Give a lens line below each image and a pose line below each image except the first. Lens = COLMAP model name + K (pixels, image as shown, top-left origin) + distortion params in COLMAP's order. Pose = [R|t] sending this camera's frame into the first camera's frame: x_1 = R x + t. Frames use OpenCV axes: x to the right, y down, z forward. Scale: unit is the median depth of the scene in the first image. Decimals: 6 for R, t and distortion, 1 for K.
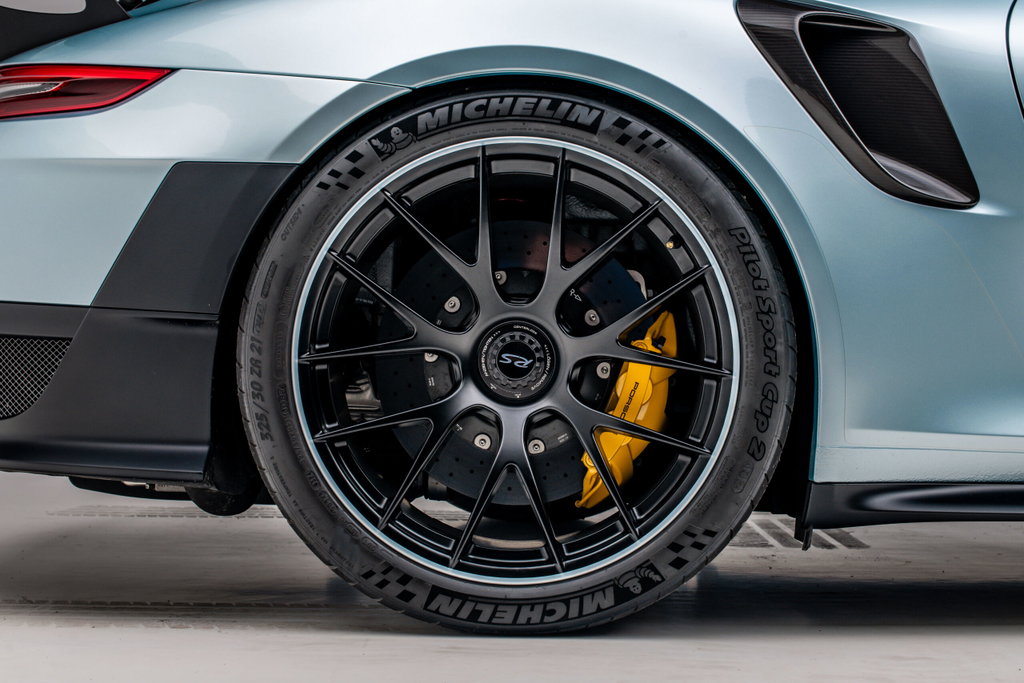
lens RADIAL K [[1562.6, 0, 512.0], [0, 1562.6, 341.5], [0, 0, 1]] dist [-0.102526, 0.019981]
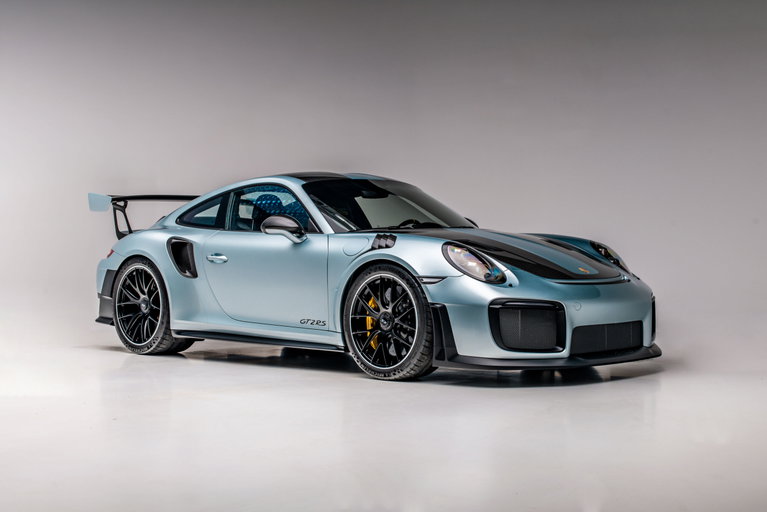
lens RADIAL K [[1170.4, 0, 383.5], [0, 1170.4, 256.0], [0, 0, 1]] dist [-0.102526, 0.019981]
pose [[0.740135, -0.004814, -0.672441, 3.468409], [0.024182, 0.999518, 0.019461, -0.226125], [0.672023, -0.030665, 0.739895, -1.506667]]
